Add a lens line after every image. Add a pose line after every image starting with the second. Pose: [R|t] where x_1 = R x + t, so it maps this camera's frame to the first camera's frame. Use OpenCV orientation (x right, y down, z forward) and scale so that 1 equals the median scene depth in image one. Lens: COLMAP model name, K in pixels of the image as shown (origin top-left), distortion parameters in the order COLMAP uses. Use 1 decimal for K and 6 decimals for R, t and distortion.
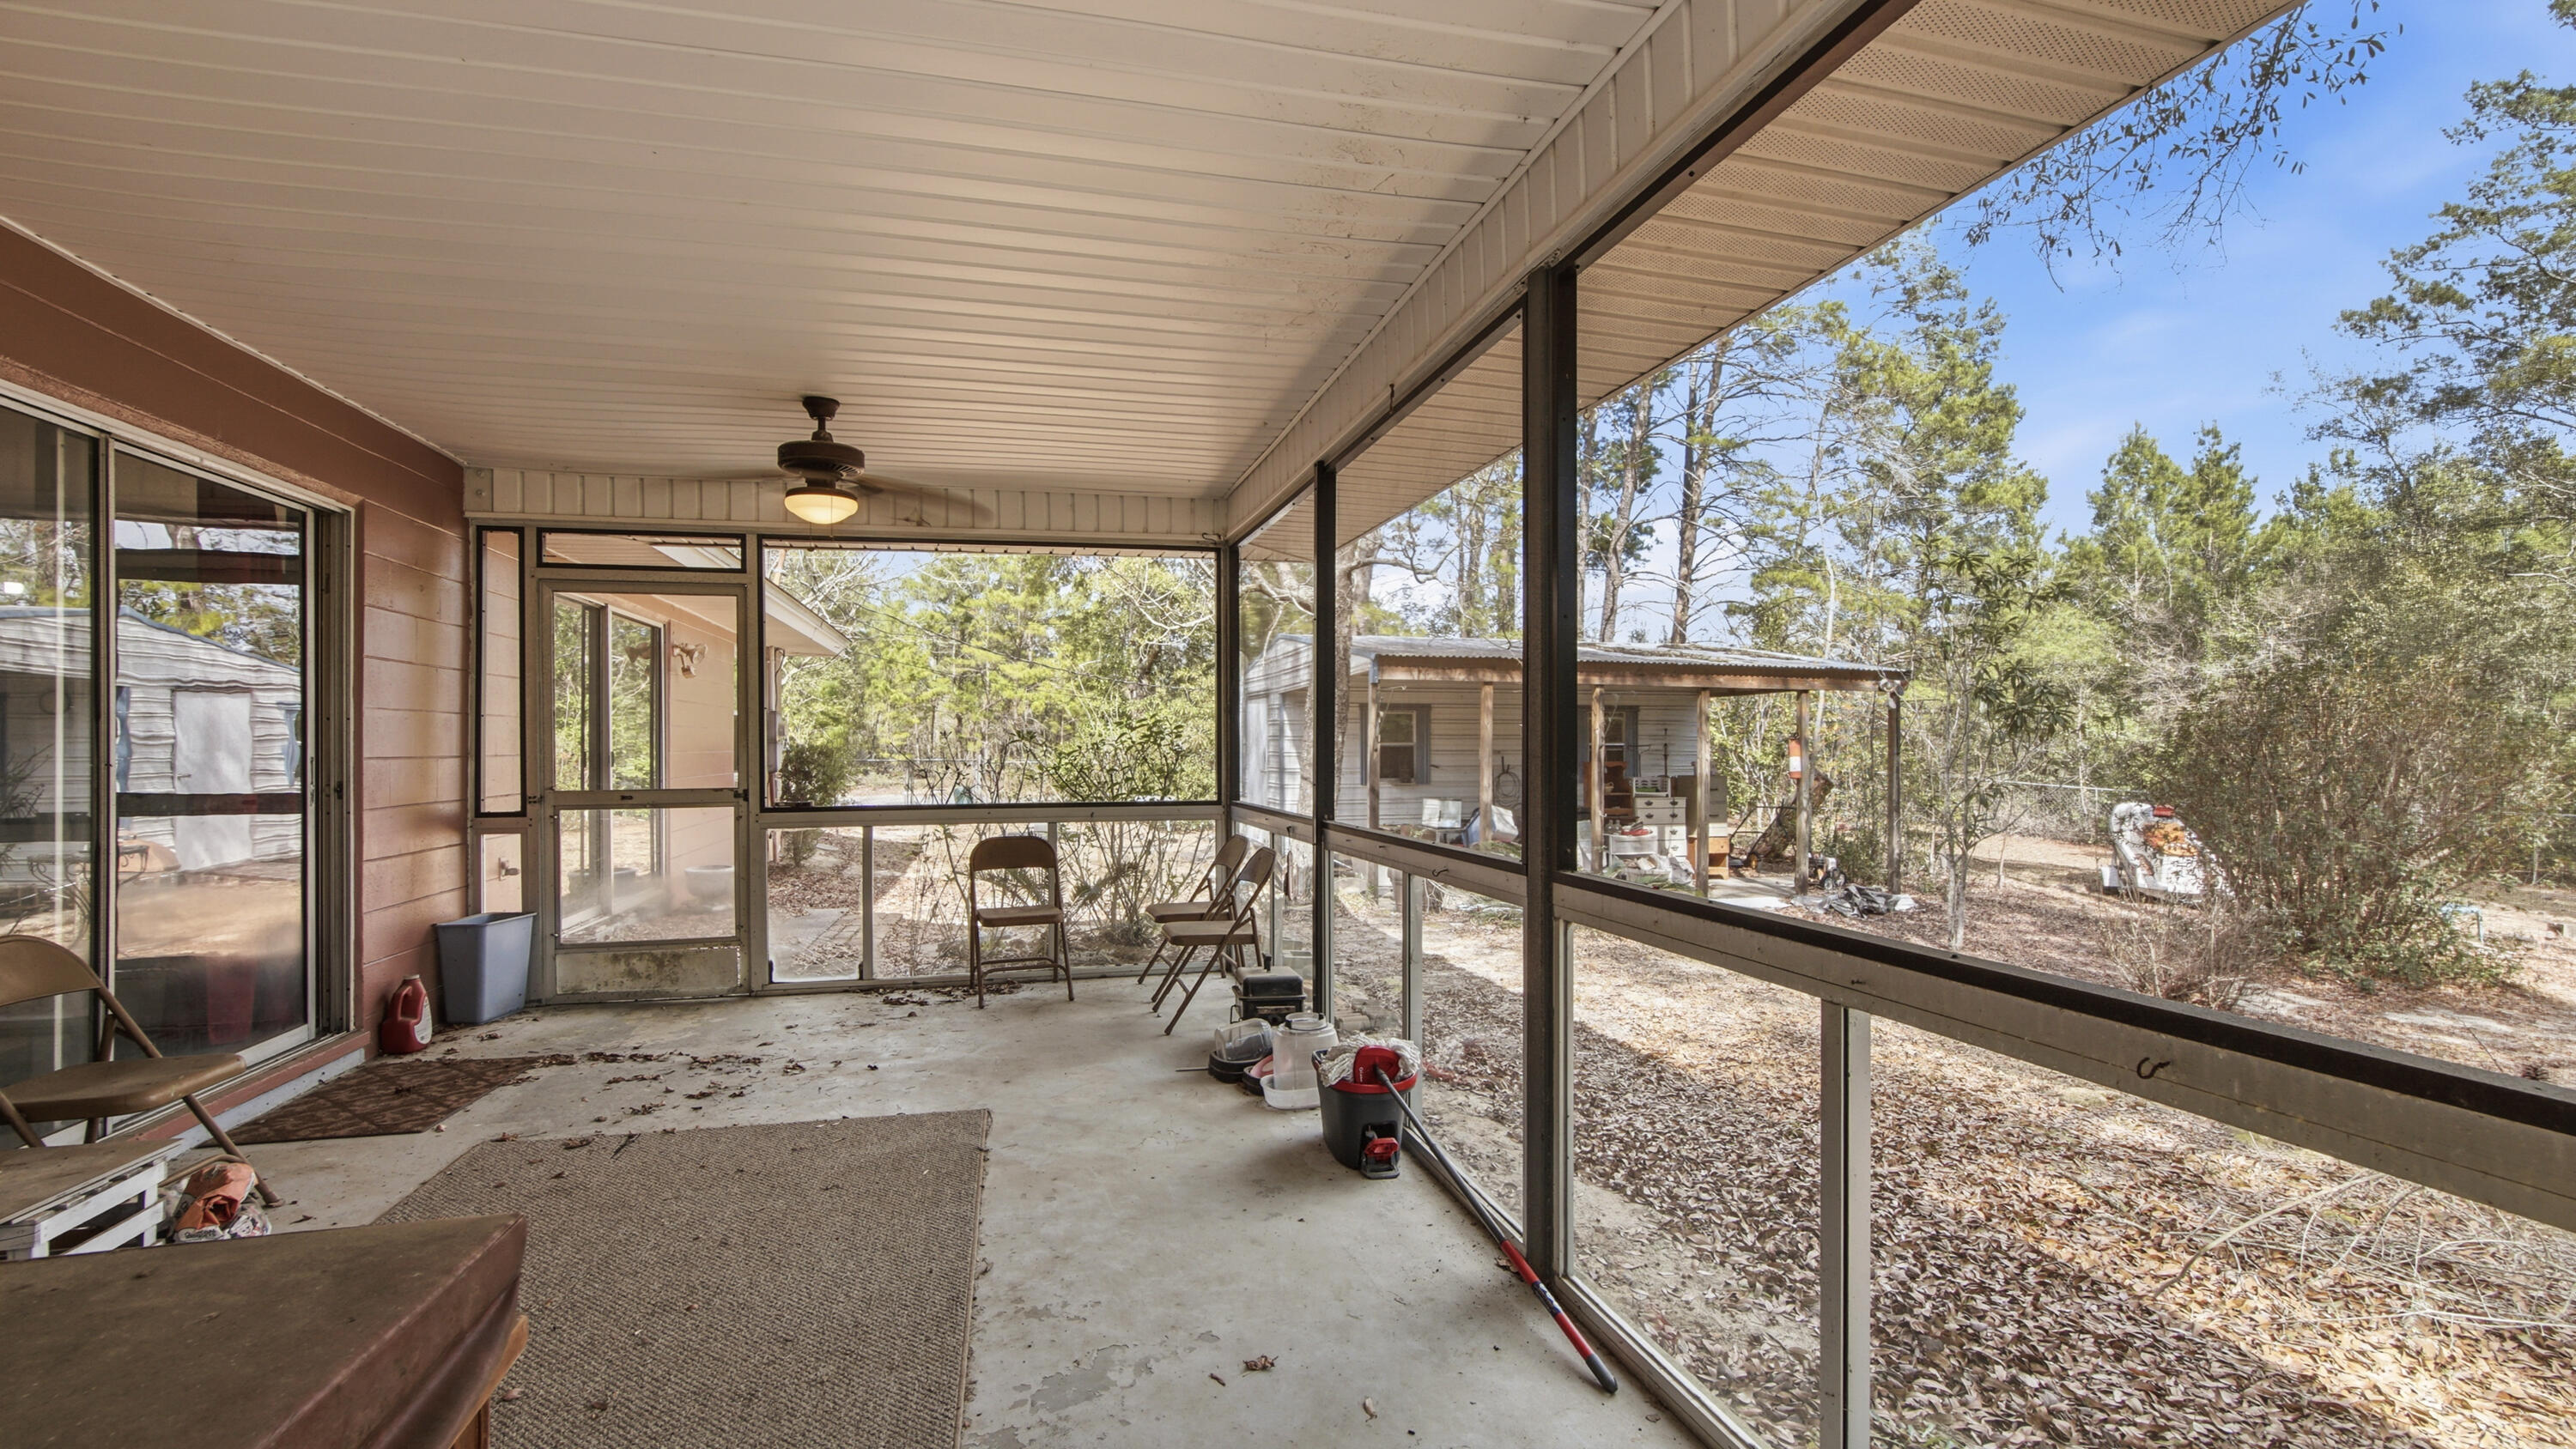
lens RADIAL K [[1167.6, 0, 1294.8], [0, 1167.6, 736.5], [0, 0, 1]] dist [-0.000038, -0.000100]
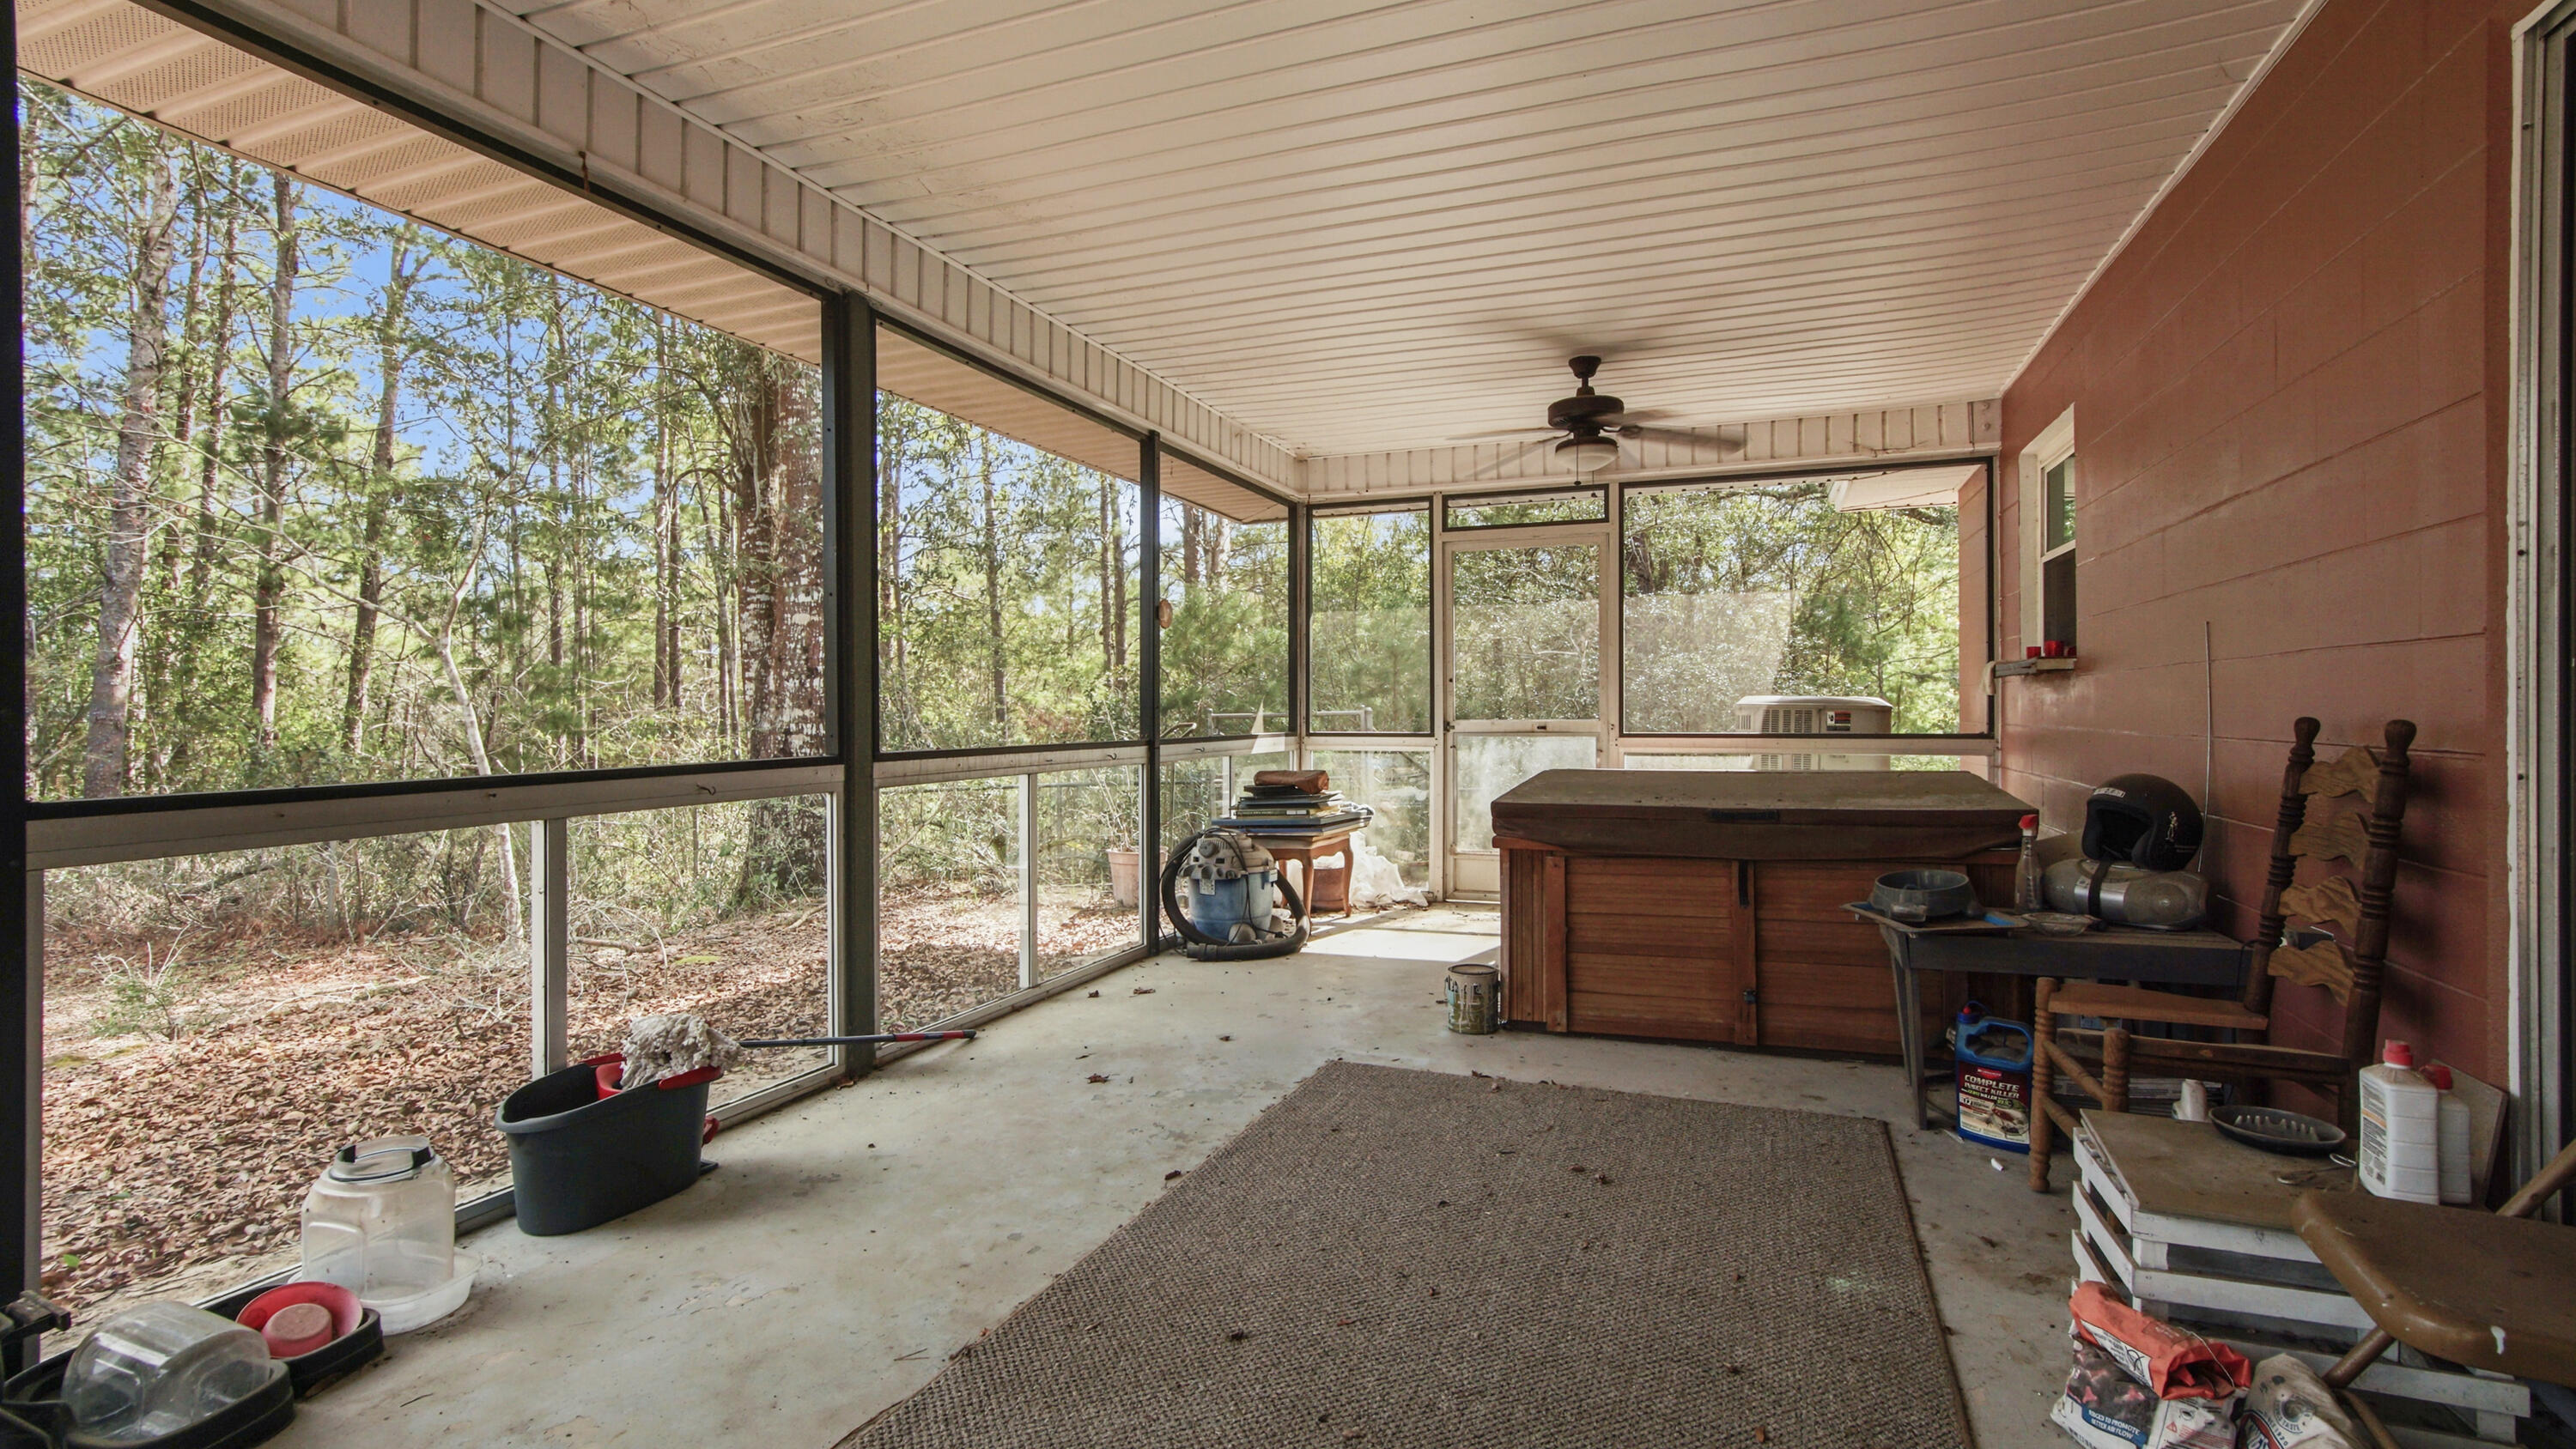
lens RADIAL K [[1167.6, 0, 1289.1], [0, 1167.6, 708.8], [0, 0, 1]] dist [-0.000038, -0.000100]
pose [[-0.808828, 0.003387, 0.588035, -0.898096], [0.003078, 0.999994, -0.001526, 0.061920], [-0.588037, 0.000576, -0.808834, 1.690651]]
